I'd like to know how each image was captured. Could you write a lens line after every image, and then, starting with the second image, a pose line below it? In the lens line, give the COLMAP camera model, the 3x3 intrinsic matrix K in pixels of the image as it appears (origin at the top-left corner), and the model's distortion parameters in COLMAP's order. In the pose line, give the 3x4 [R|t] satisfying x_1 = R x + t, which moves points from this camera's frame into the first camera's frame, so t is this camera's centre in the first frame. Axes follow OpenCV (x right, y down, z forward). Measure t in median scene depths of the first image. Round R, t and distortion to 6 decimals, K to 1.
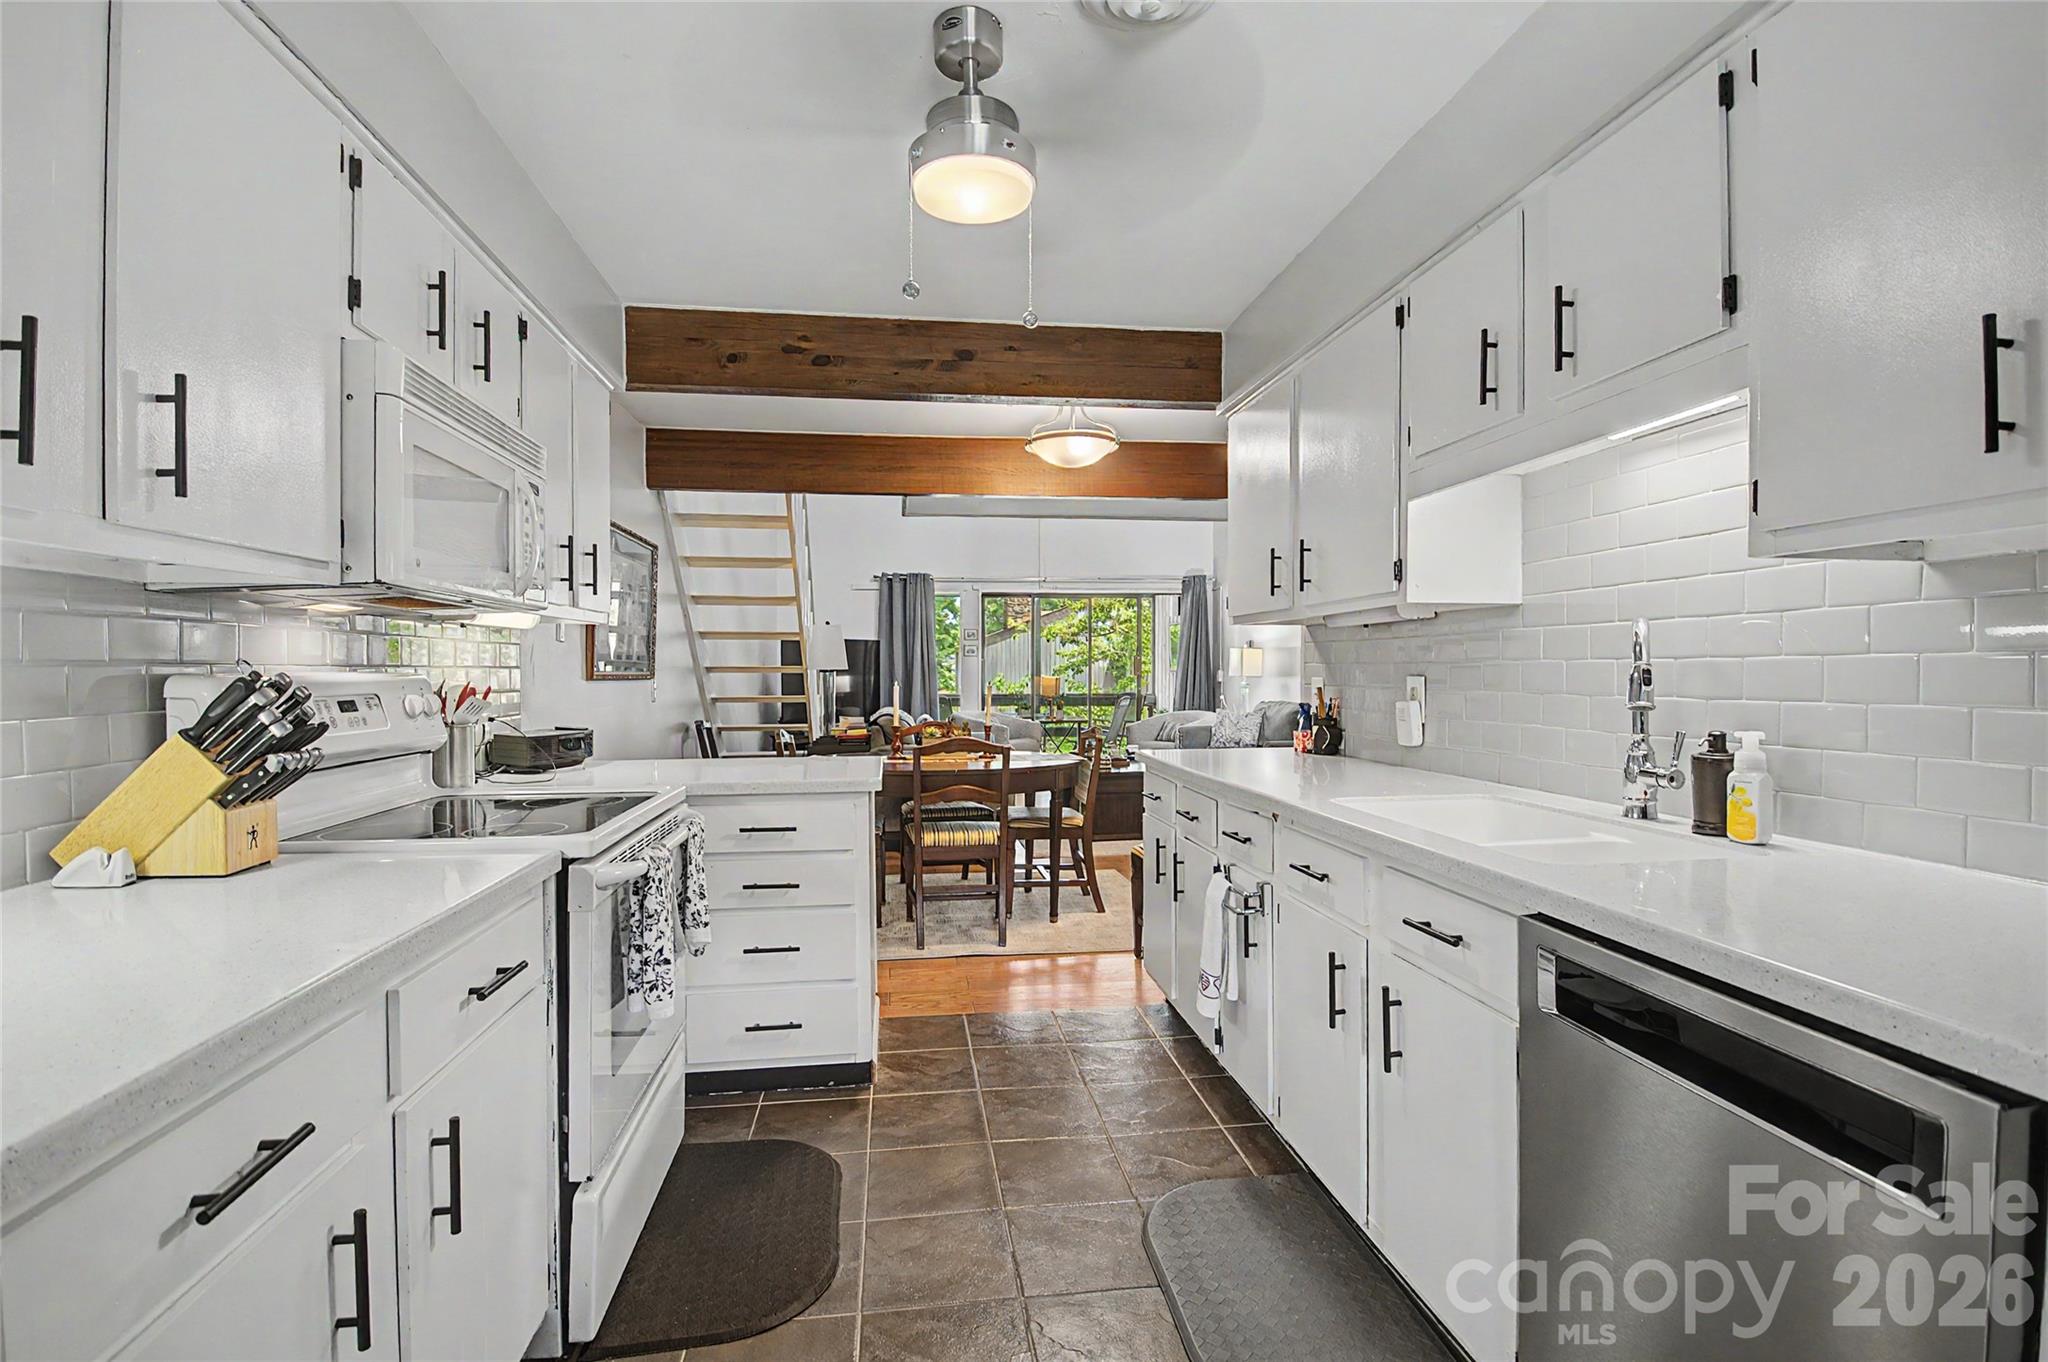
lens RADIAL K [[921.1, 0, 1024.0], [0, 921.1, 681.0], [0, 0, 1]] dist [0.000927, -0.014235]
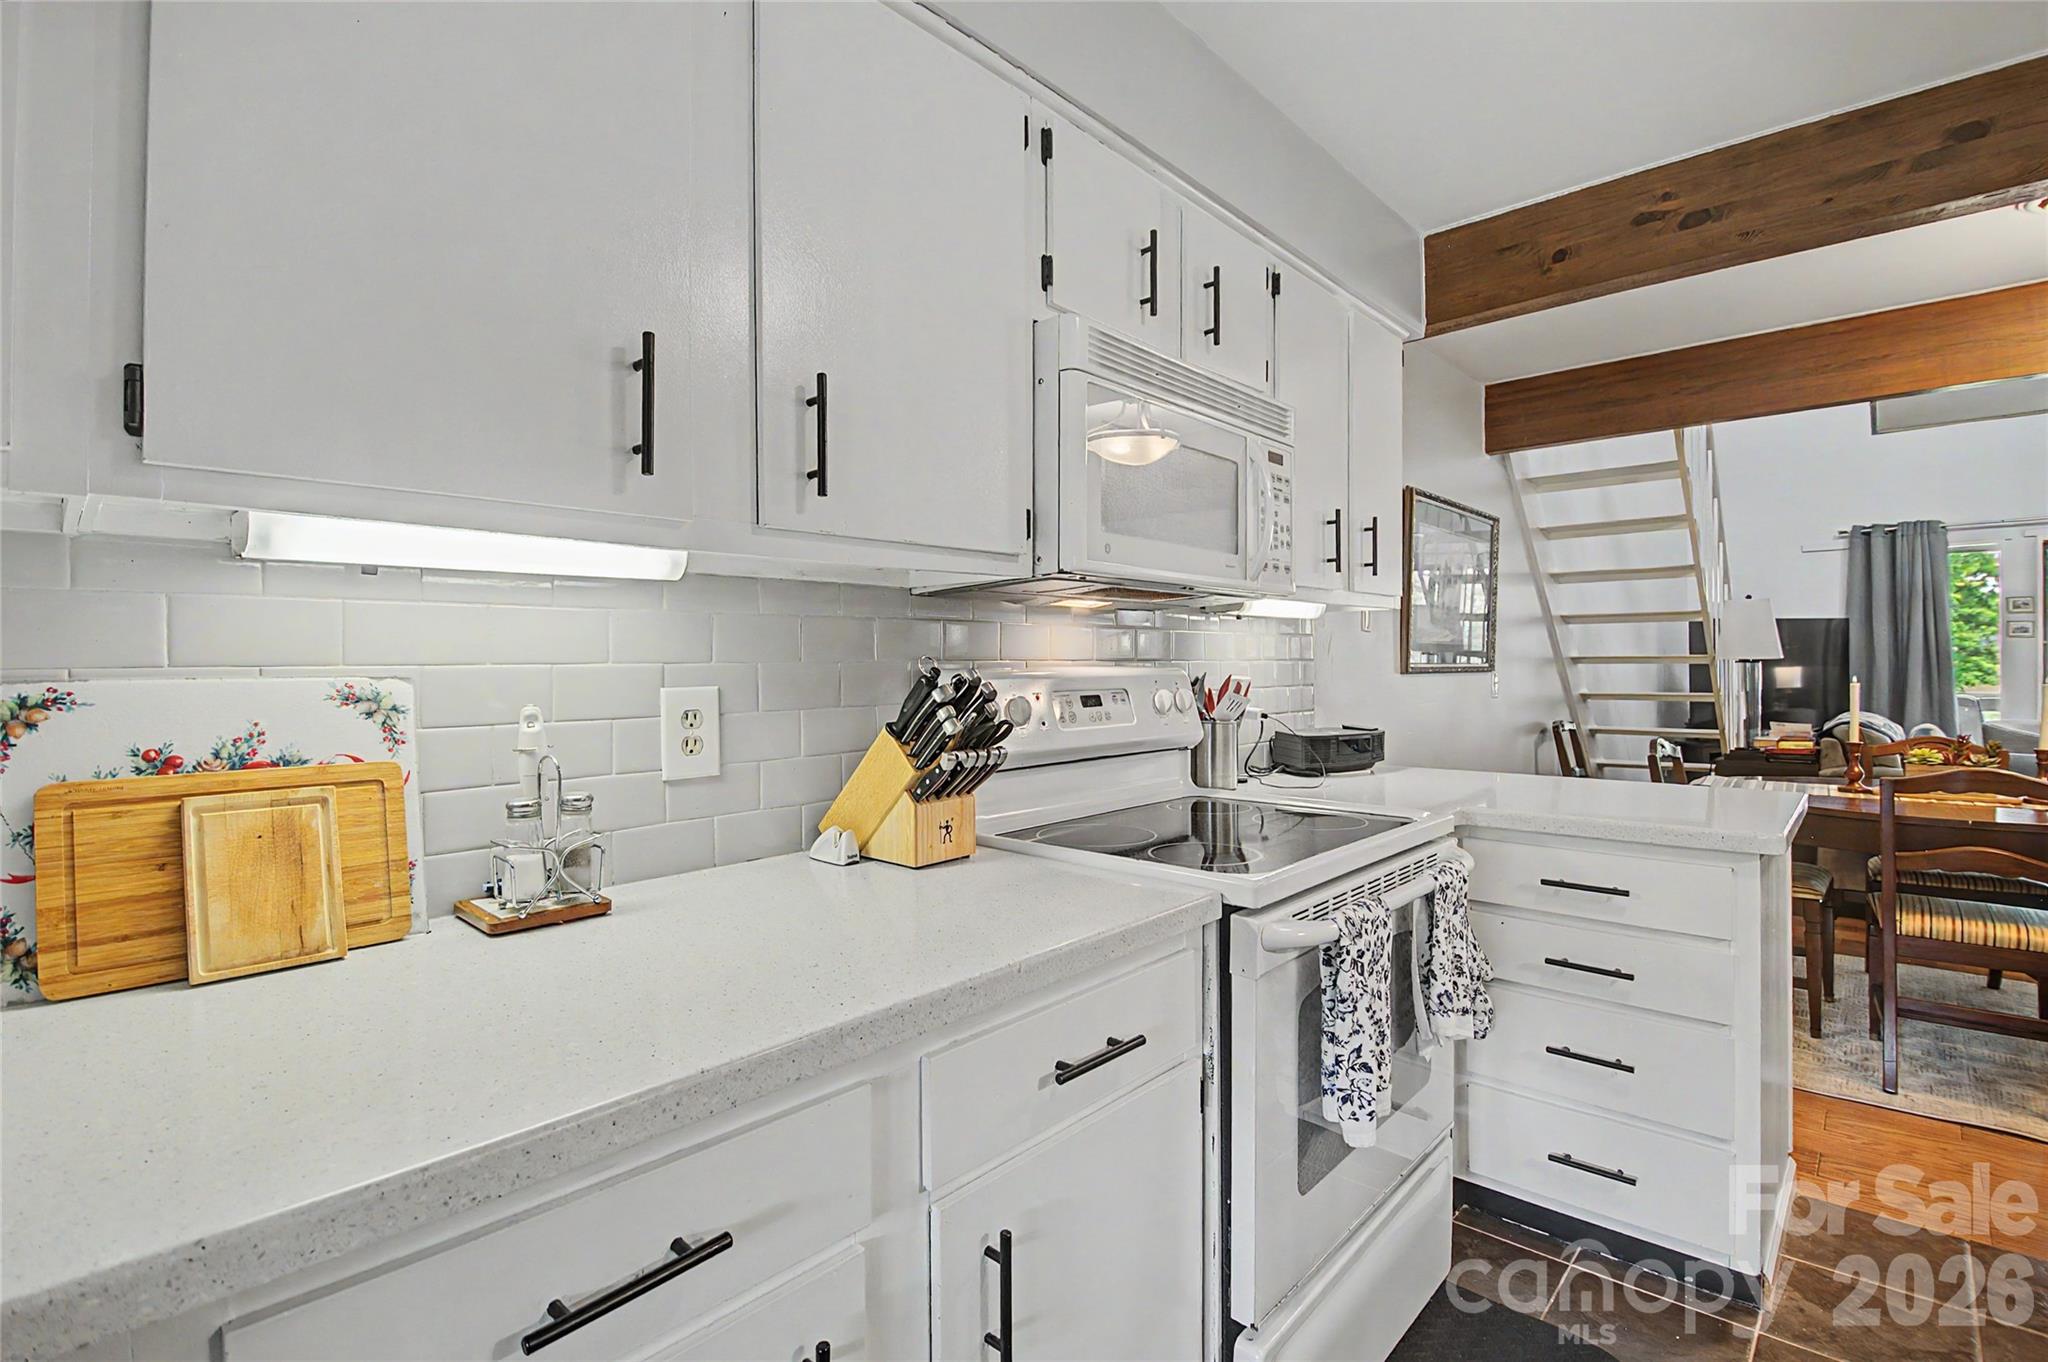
lens RADIAL K [[943.3, 0, 1022.1], [0, 943.3, 667.4], [0, 0, 1]] dist [0.003592, -0.015645]
pose [[0.635255, -0.000279, -0.772302, 0.006051], [-0.003425, 0.999989, -0.003179, -0.003222], [0.772295, 0.004665, 0.635247, 0.161068]]
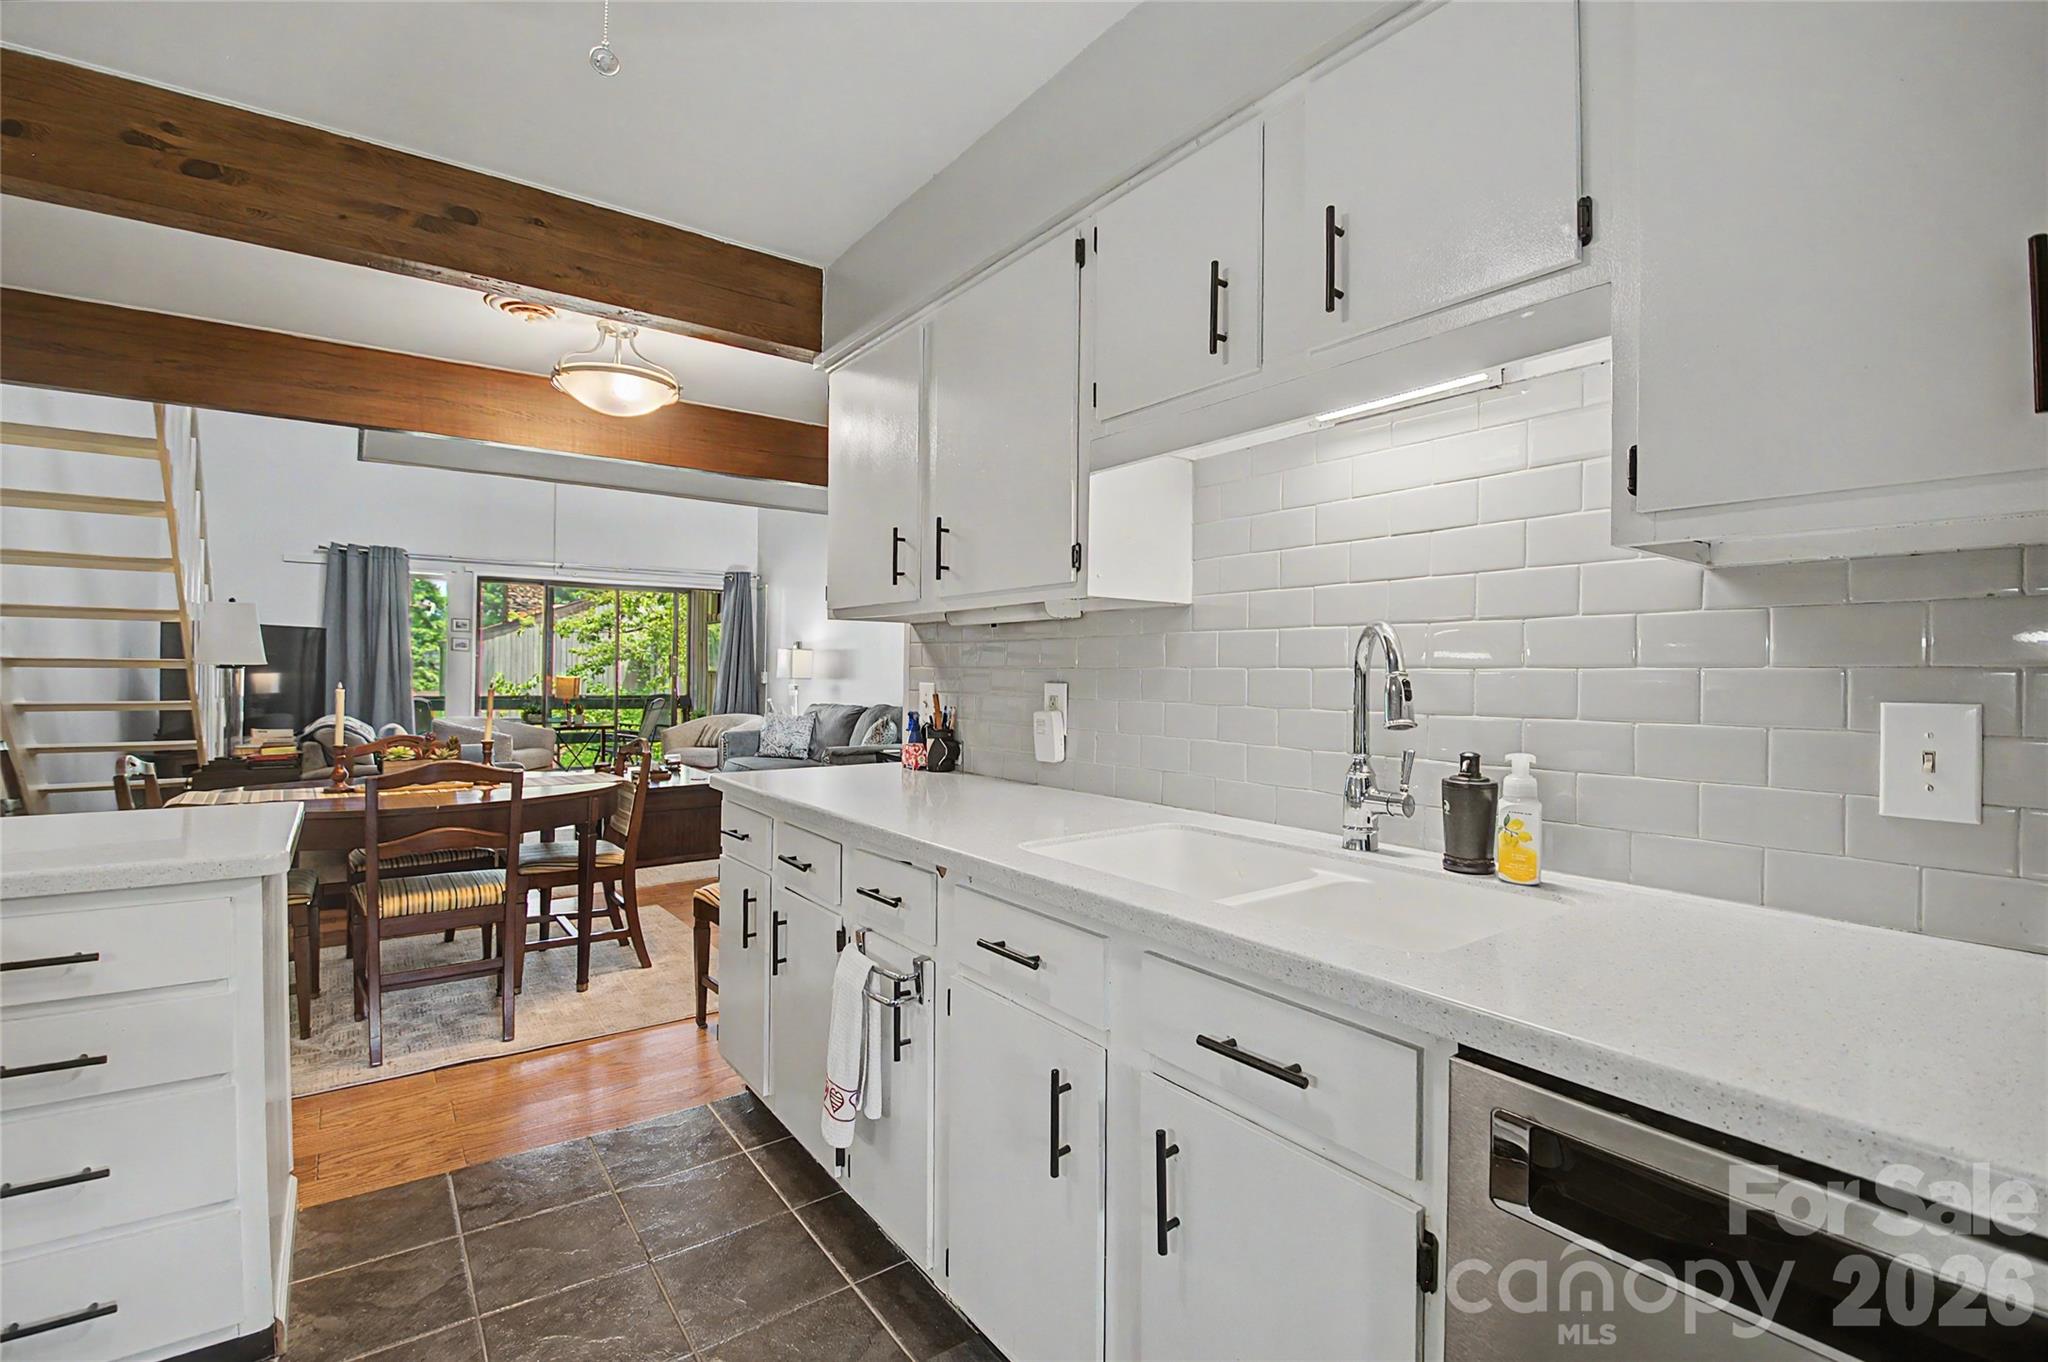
lens RADIAL K [[917.2, 0, 1037.8], [0, 917.2, 672.6], [0, 0, 1]] dist [0.001964, -0.015077]
pose [[0.875034, 0.011895, 0.483915, -0.014999], [-0.006665, 0.999899, -0.012526, -0.003848], [-0.484015, 0.007735, 0.875025, 0.204421]]
